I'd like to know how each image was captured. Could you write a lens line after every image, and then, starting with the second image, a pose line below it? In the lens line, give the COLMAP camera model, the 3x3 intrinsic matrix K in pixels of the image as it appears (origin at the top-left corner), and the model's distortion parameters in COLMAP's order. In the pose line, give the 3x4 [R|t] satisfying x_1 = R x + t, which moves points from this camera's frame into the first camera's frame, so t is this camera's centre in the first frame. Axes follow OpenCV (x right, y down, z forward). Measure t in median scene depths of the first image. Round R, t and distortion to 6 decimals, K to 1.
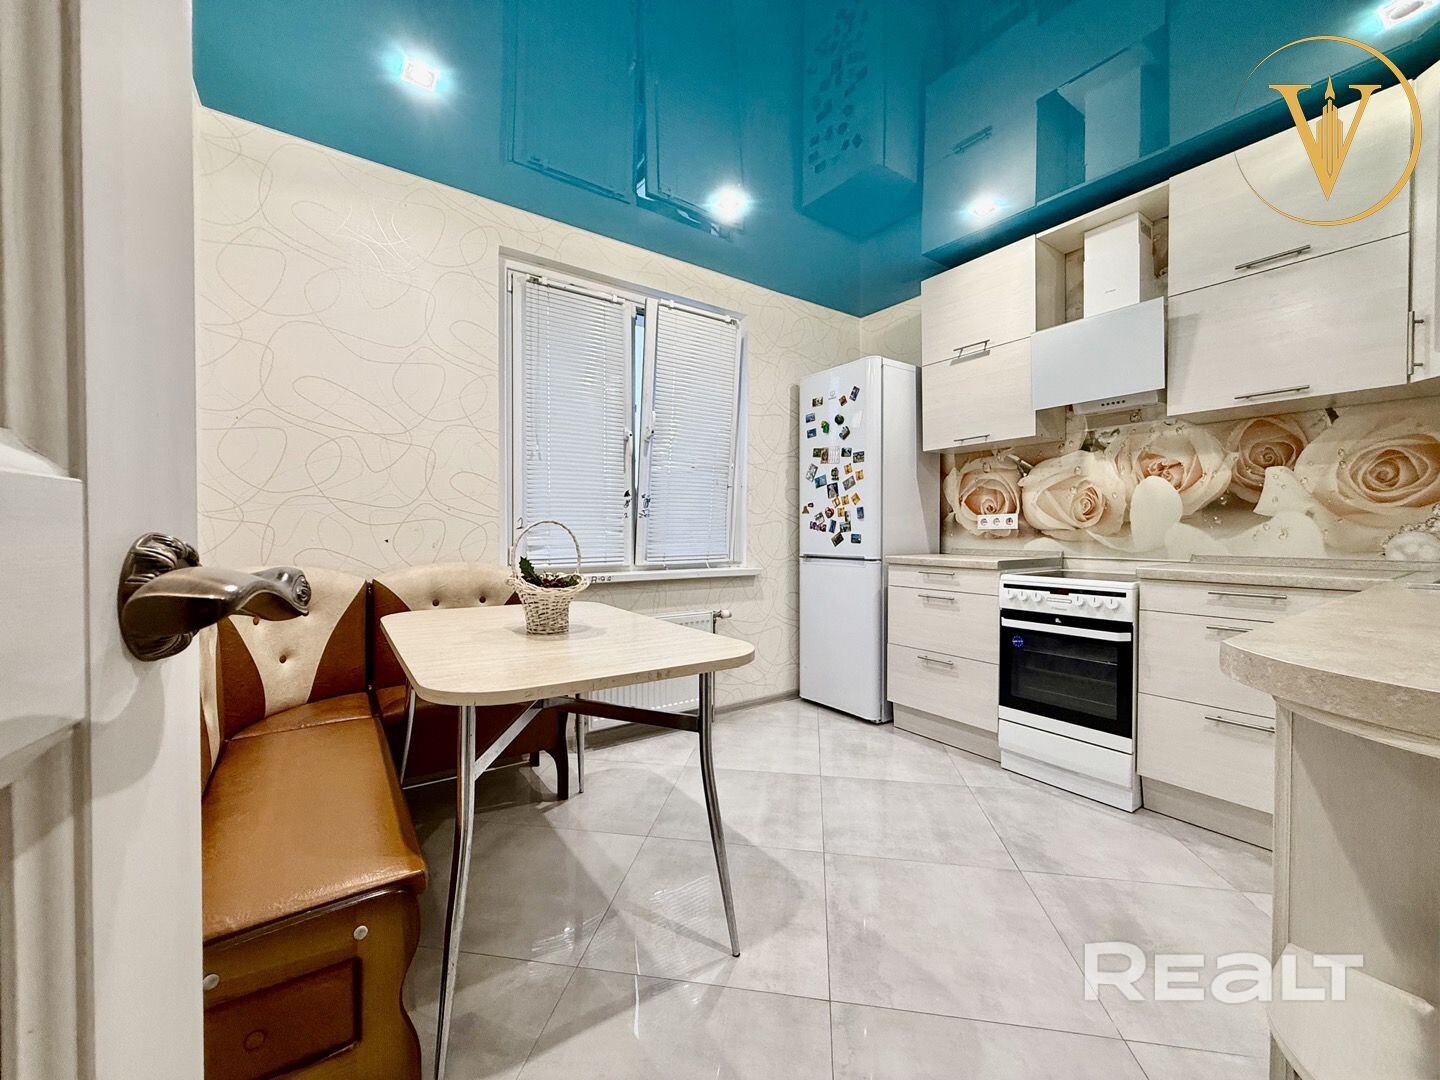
lens RADIAL K [[569.7, 0, 717.0], [0, 569.7, 537.4], [0, 0, 1]] dist [-0.004318, 0.000209]
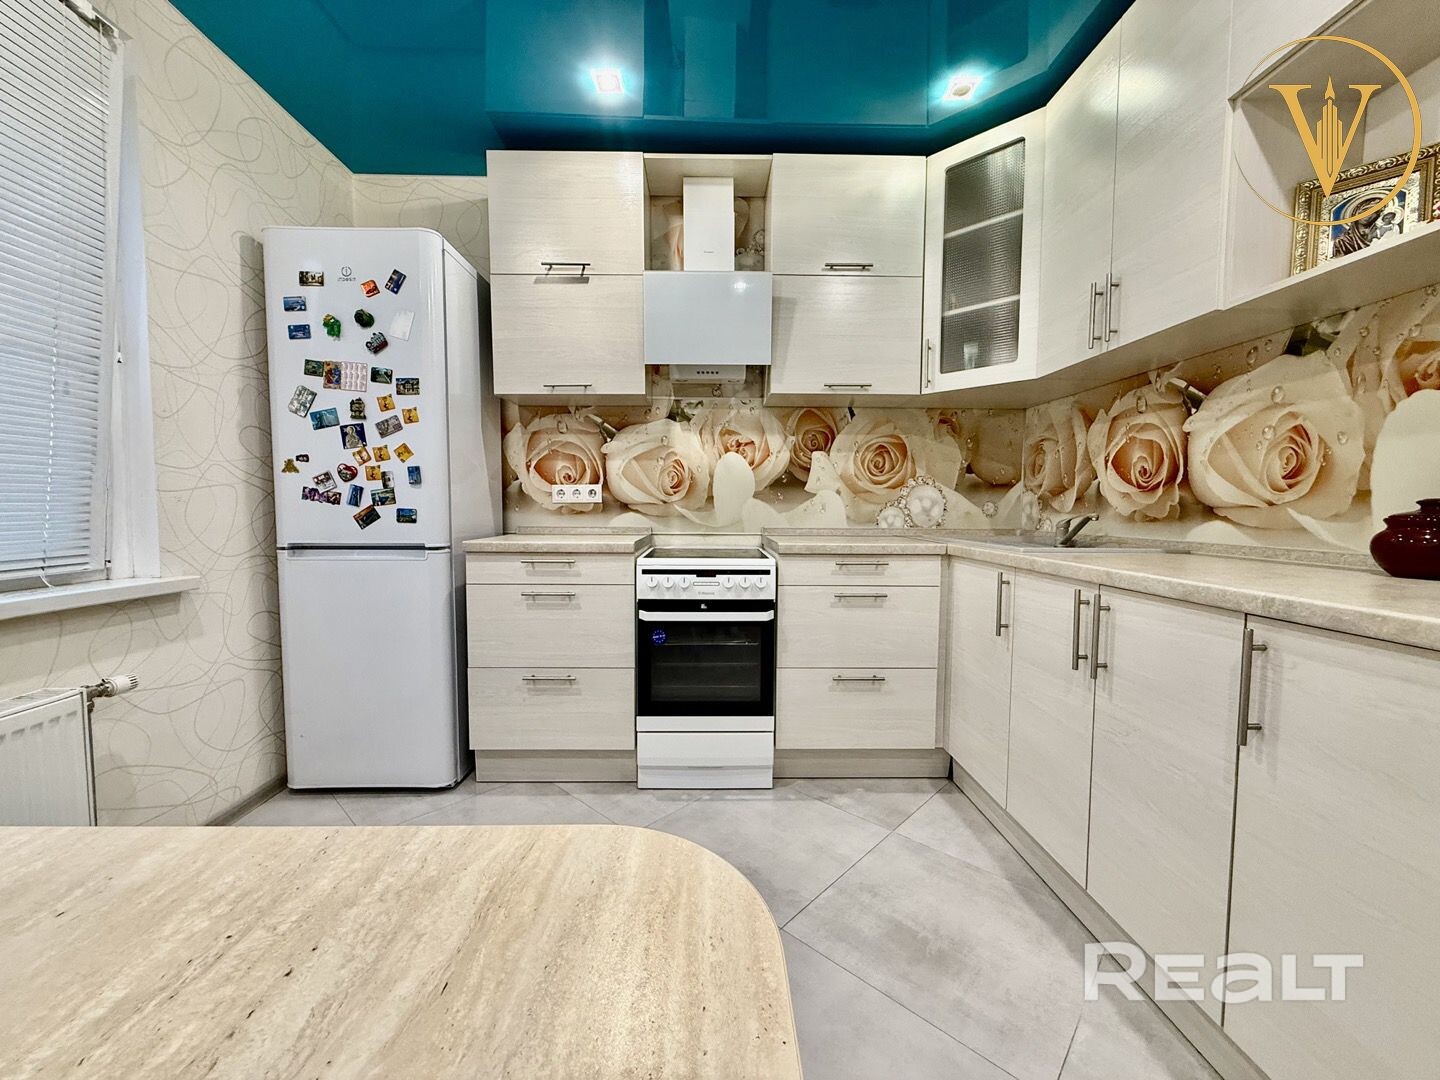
lens RADIAL K [[569.7, 0, 718.0], [0, 569.7, 541.2], [0, 0, 1]] dist [-0.004318, 0.000209]
pose [[0.561341, -0.048714, 0.826150, -0.099645], [0.003616, 0.998401, 0.056414, -0.004623], [-0.827577, -0.028680, 0.560619, 0.410064]]
